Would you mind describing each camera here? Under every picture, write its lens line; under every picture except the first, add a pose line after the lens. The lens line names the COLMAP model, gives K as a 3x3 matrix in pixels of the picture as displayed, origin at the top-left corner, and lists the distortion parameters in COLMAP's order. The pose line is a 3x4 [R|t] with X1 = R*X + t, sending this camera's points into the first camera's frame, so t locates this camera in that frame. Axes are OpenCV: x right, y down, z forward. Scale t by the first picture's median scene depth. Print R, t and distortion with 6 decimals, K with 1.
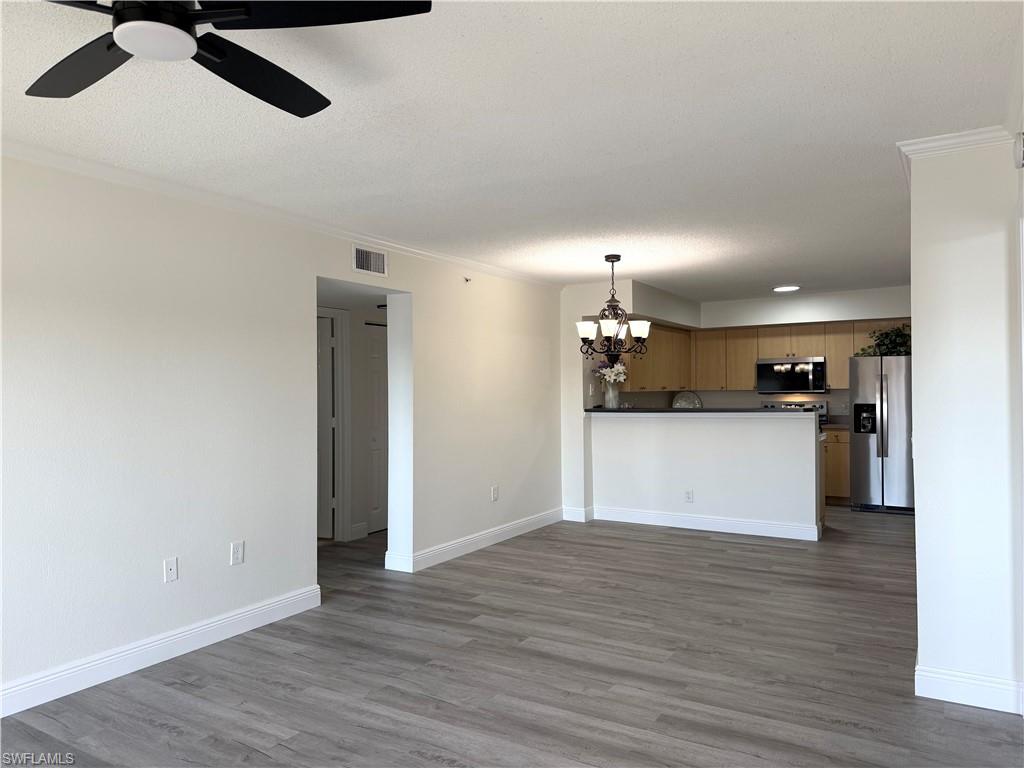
lens RADIAL K [[722.9, 0, 516.0], [0, 722.9, 385.5], [0, 0, 1]] dist [0.151714, -0.256627]
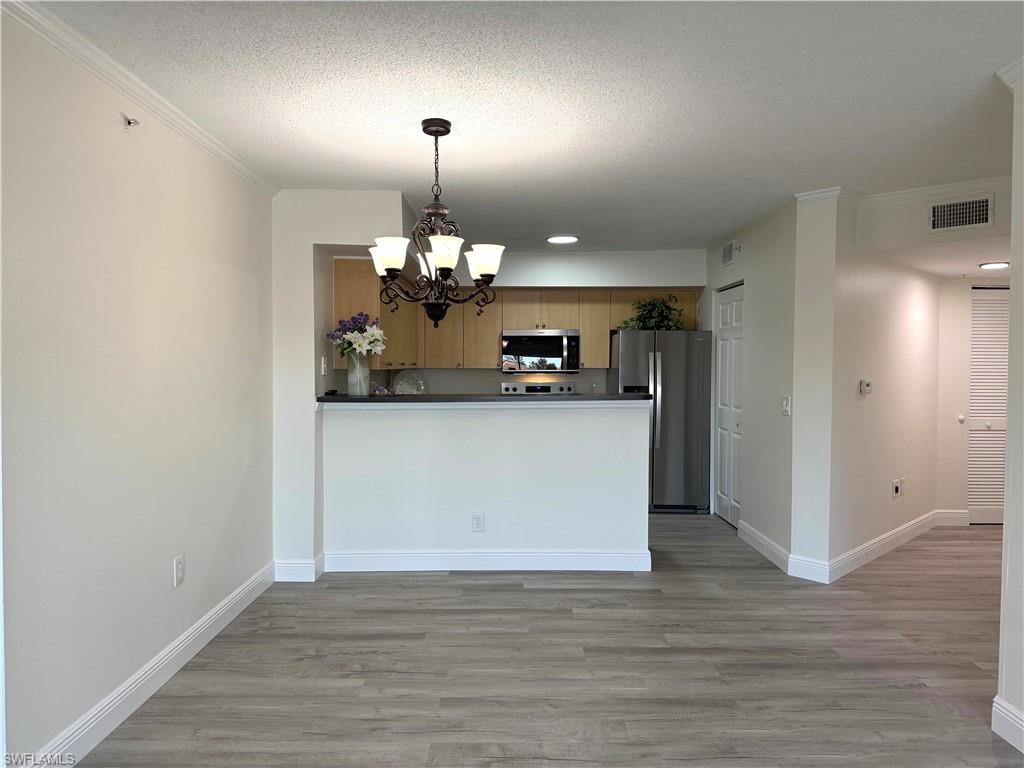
lens RADIAL K [[722.9, 0, 516.0], [0, 722.9, 385.5], [0, 0, 1]] dist [0.151714, -0.256627]
pose [[0.851804, -0.002605, 0.523855, -0.120962], [-0.013571, 0.999542, 0.027036, 0.005017], [-0.523686, -0.030138, 0.851378, 0.551693]]
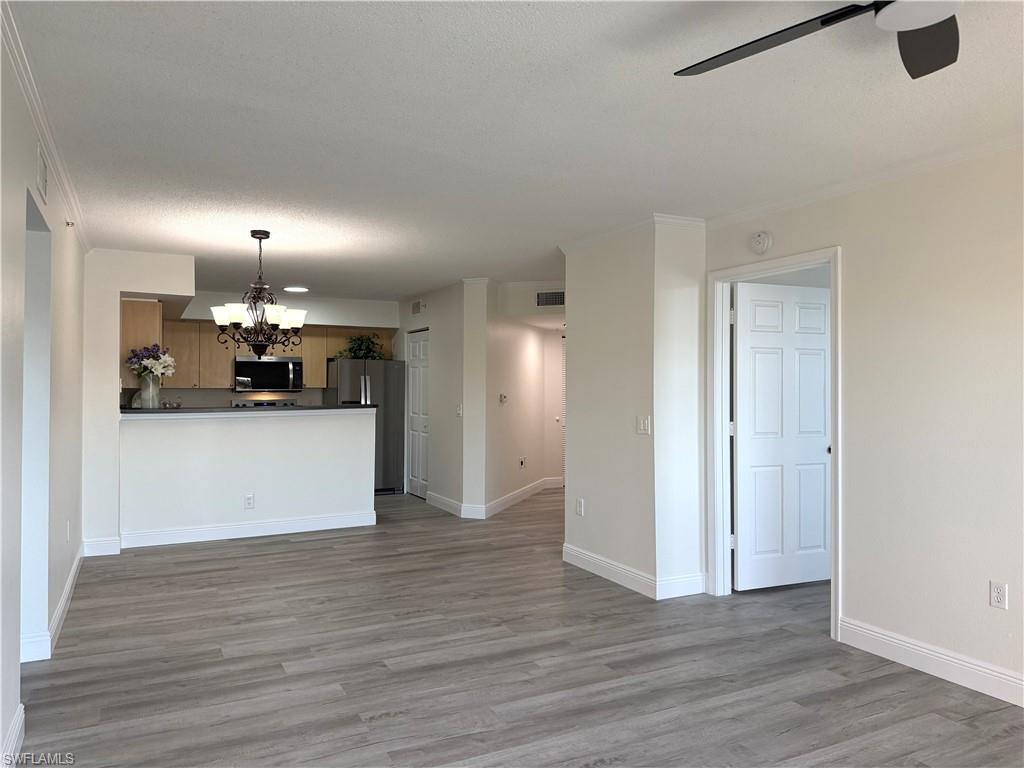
lens RADIAL K [[722.9, 0, 516.0], [0, 722.9, 385.5], [0, 0, 1]] dist [0.151714, -0.256627]
pose [[0.525548, 0.013060, 0.850664, -0.513132], [-0.010300, 0.999907, -0.008987, 0.012750], [-0.850702, -0.004039, 0.525633, 0.307971]]
